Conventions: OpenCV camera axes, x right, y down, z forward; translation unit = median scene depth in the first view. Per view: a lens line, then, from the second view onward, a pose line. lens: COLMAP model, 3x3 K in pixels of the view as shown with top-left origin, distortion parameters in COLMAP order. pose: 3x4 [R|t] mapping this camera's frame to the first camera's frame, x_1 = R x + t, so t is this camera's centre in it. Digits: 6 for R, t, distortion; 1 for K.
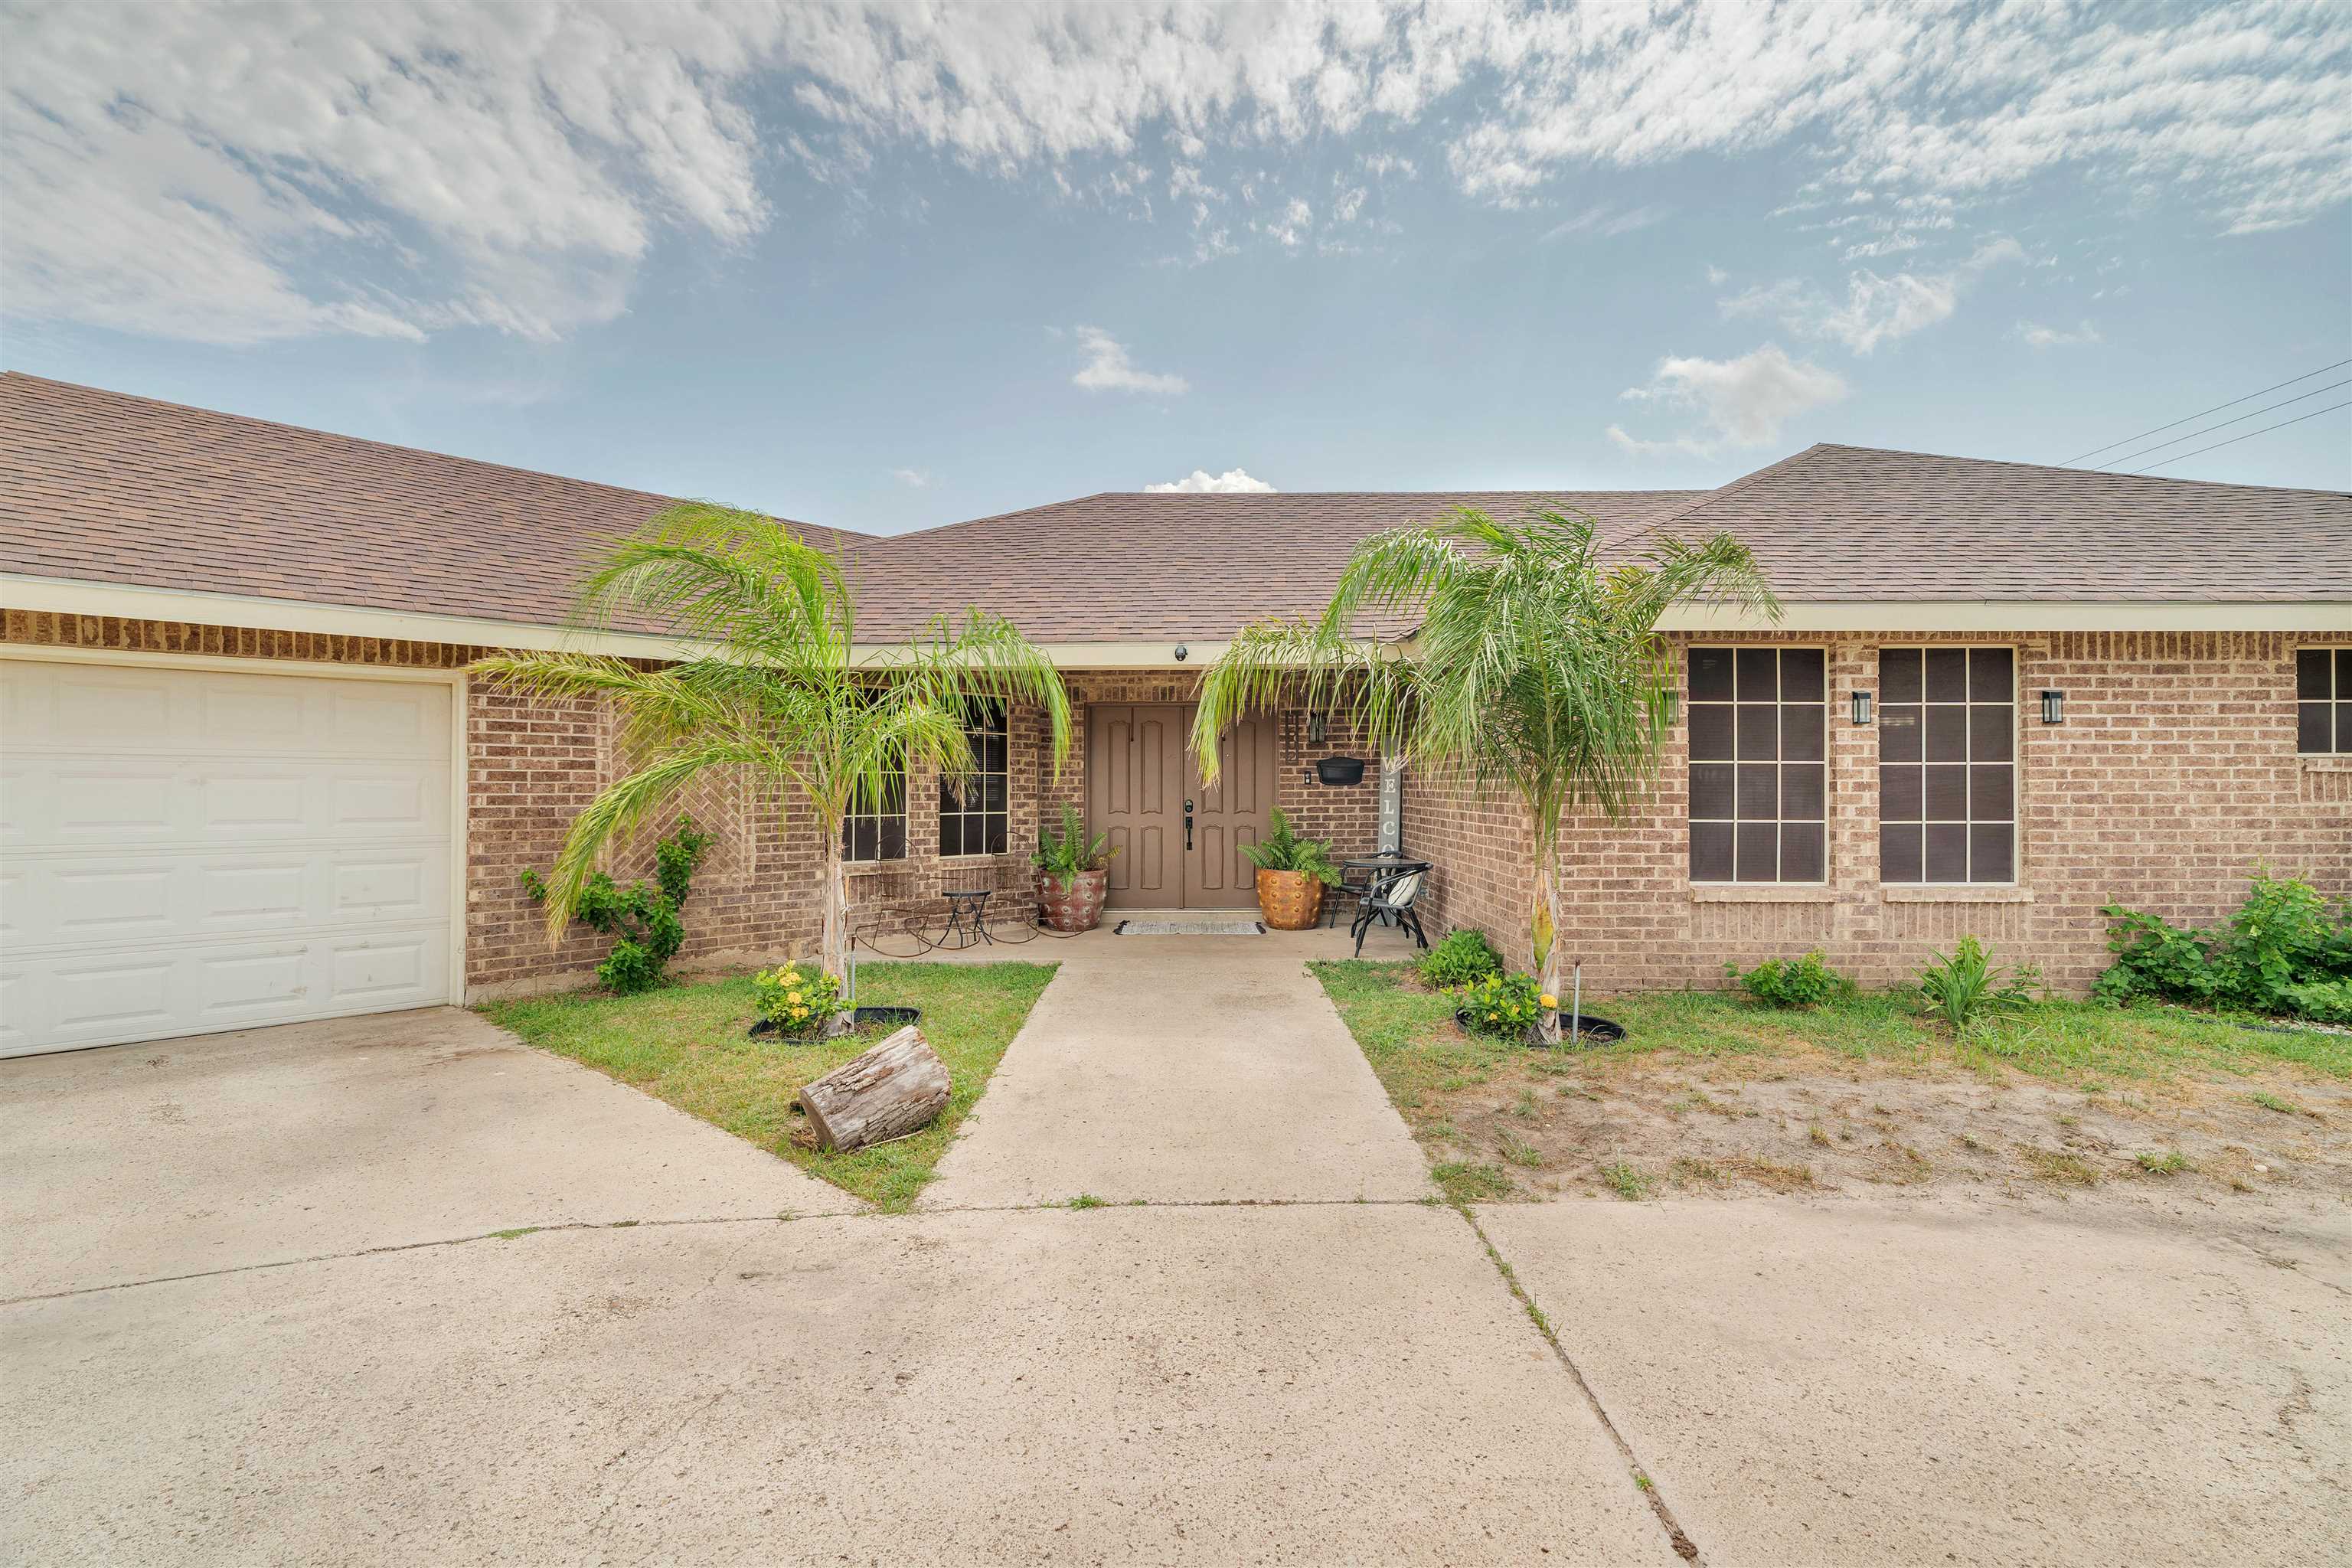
lens RADIAL K [[1071.2, 0, 1173.0], [0, 1071.2, 790.3], [0, 0, 1]] dist [0.001592, 0.000311]
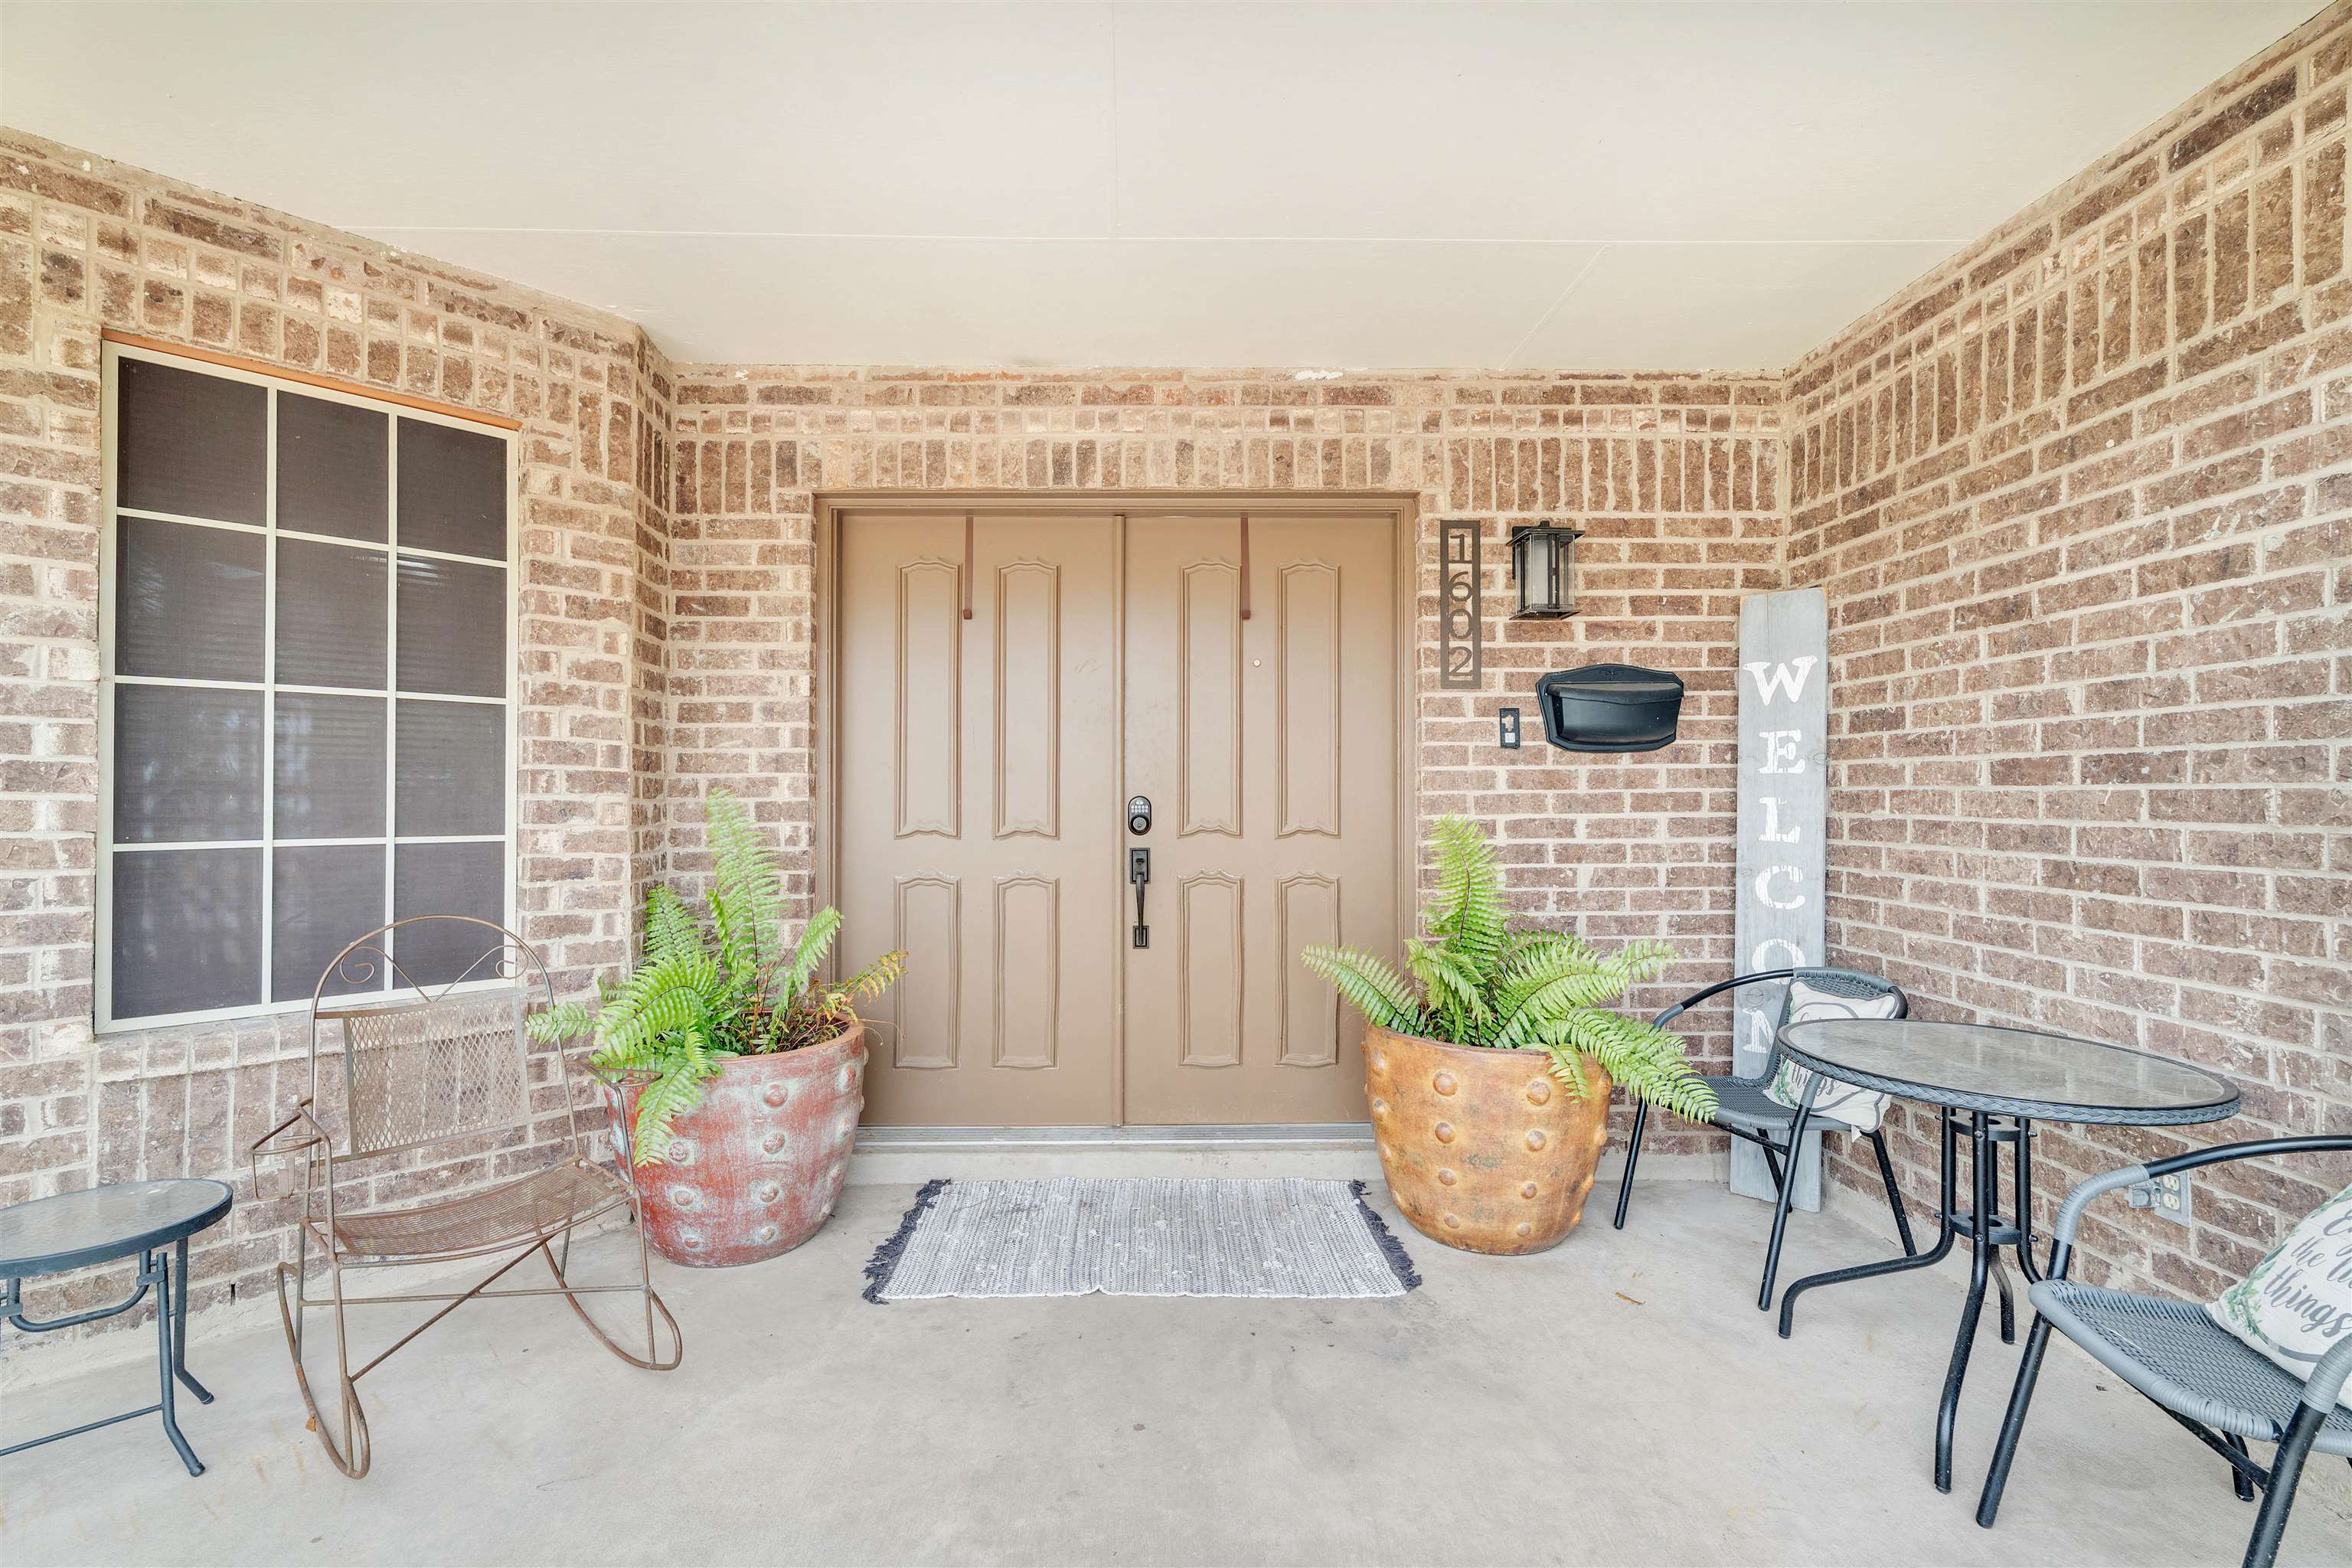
lens RADIAL K [[1071.2, 0, 1173.0], [0, 1071.2, 790.3], [0, 0, 1]] dist [0.001592, 0.000311]
pose [[0.998856, 0.002874, 0.047742, 0.009503], [-0.002528, 0.999970, -0.007320, 0.009575], [-0.047762, 0.007191, 0.998833, 0.684033]]
